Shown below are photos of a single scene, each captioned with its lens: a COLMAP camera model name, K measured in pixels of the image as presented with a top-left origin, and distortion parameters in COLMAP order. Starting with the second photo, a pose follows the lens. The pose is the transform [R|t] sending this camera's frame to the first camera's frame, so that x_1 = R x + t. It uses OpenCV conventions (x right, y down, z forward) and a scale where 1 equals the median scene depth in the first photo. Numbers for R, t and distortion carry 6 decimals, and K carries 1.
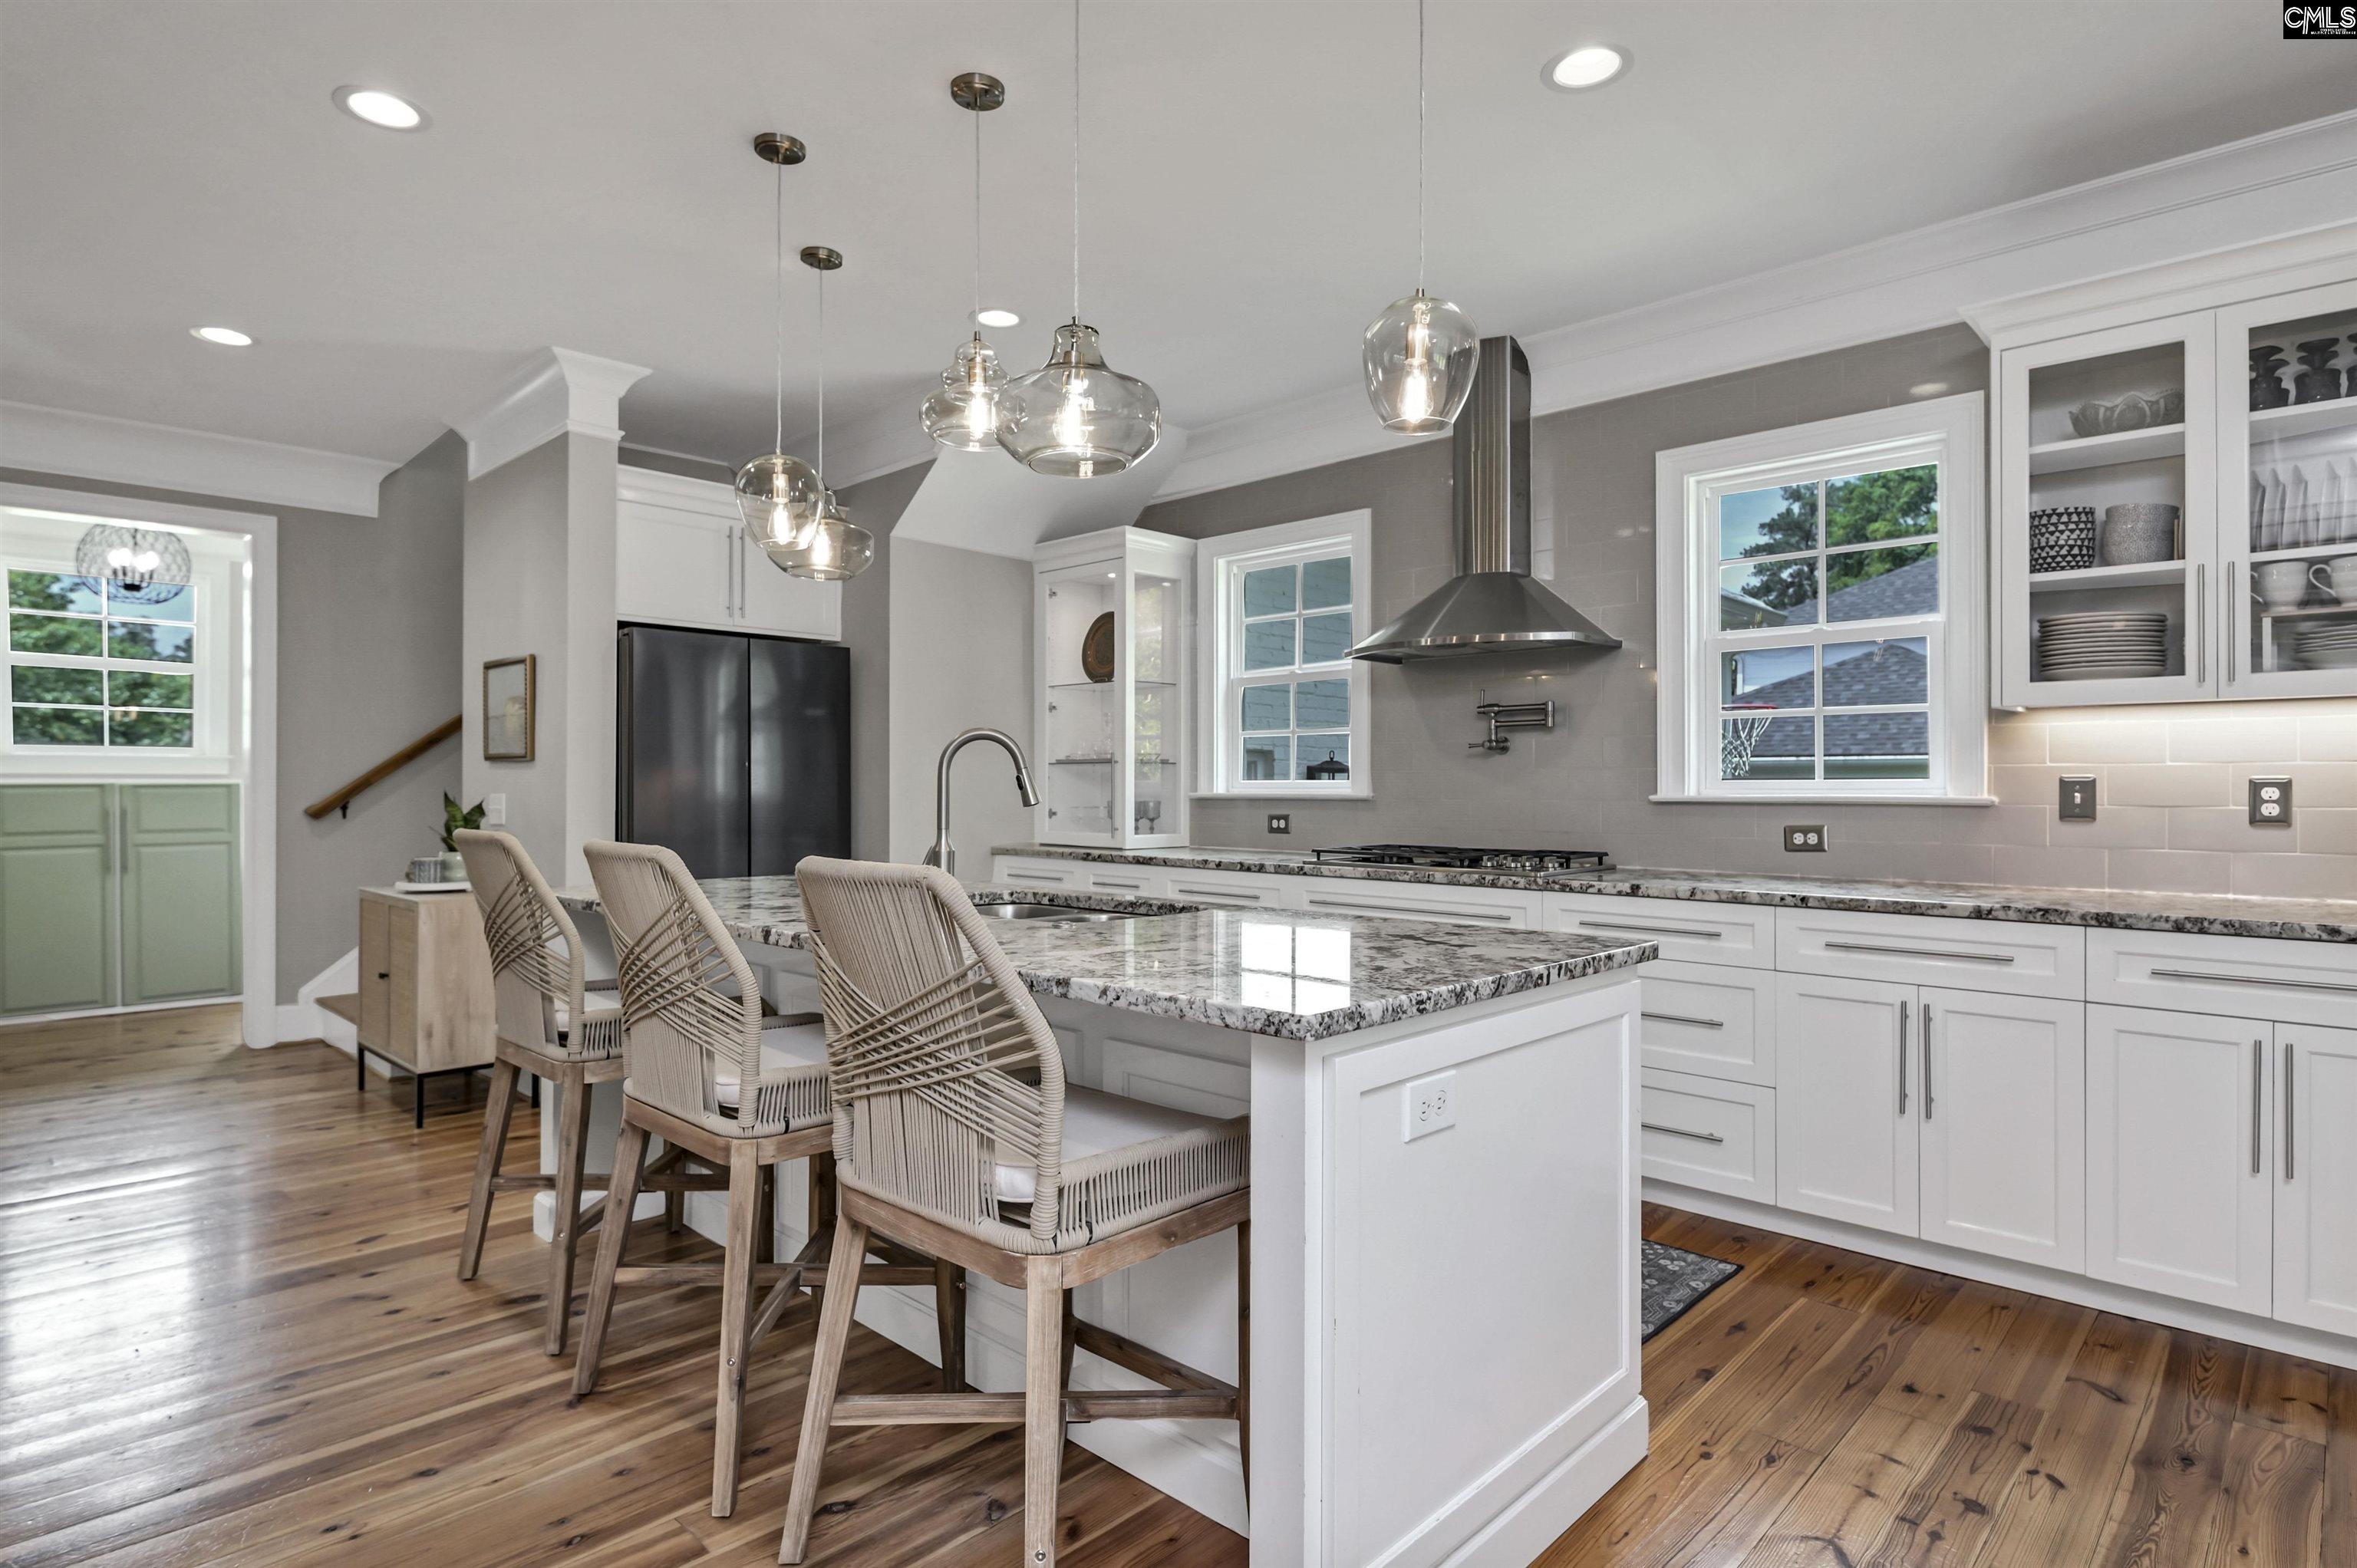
lens RADIAL K [[1213.7, 0, 1162.5], [0, 1213.7, 791.3], [0, 0, 1]] dist [0.000236, 0.000017]
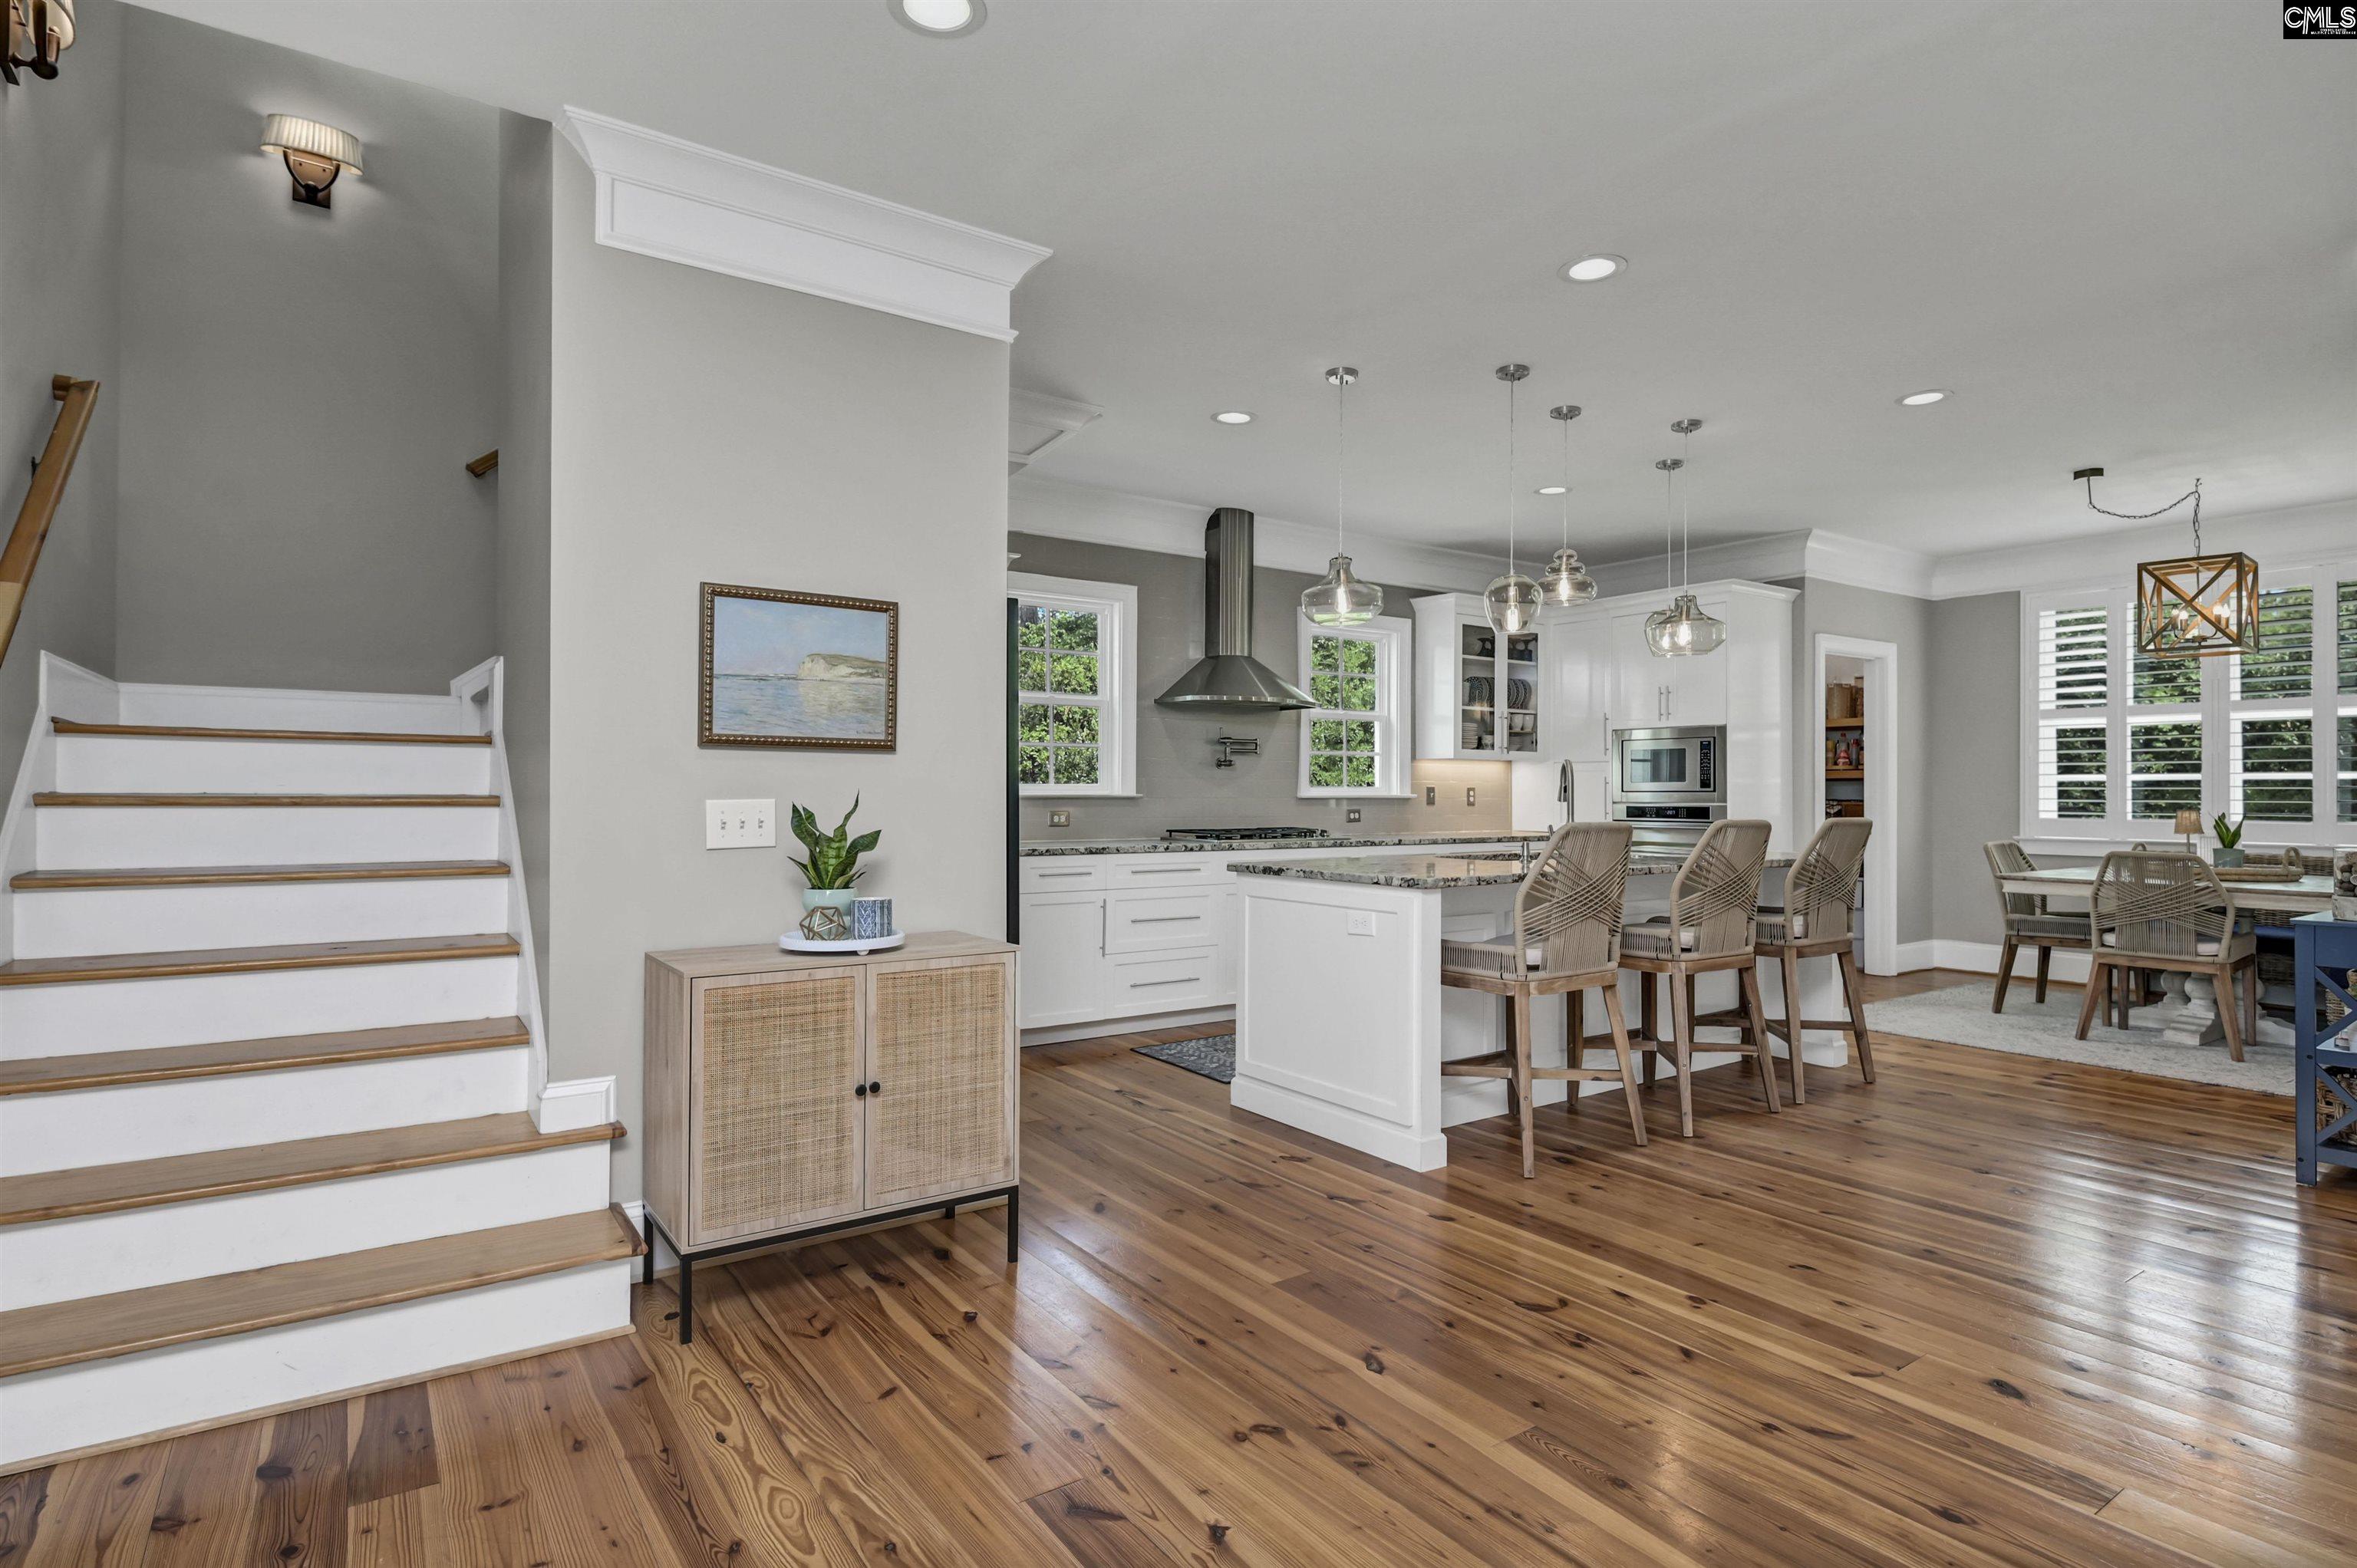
lens RADIAL K [[1213.7, 0, 1162.5], [0, 1213.7, 791.3], [0, 0, 1]] dist [0.000236, 0.000017]
pose [[0.191534, -0.002552, 0.981483, -1.528740], [-0.005187, 0.999980, 0.003612, -0.007122], [-0.981472, -0.005783, 0.191517, 0.917592]]
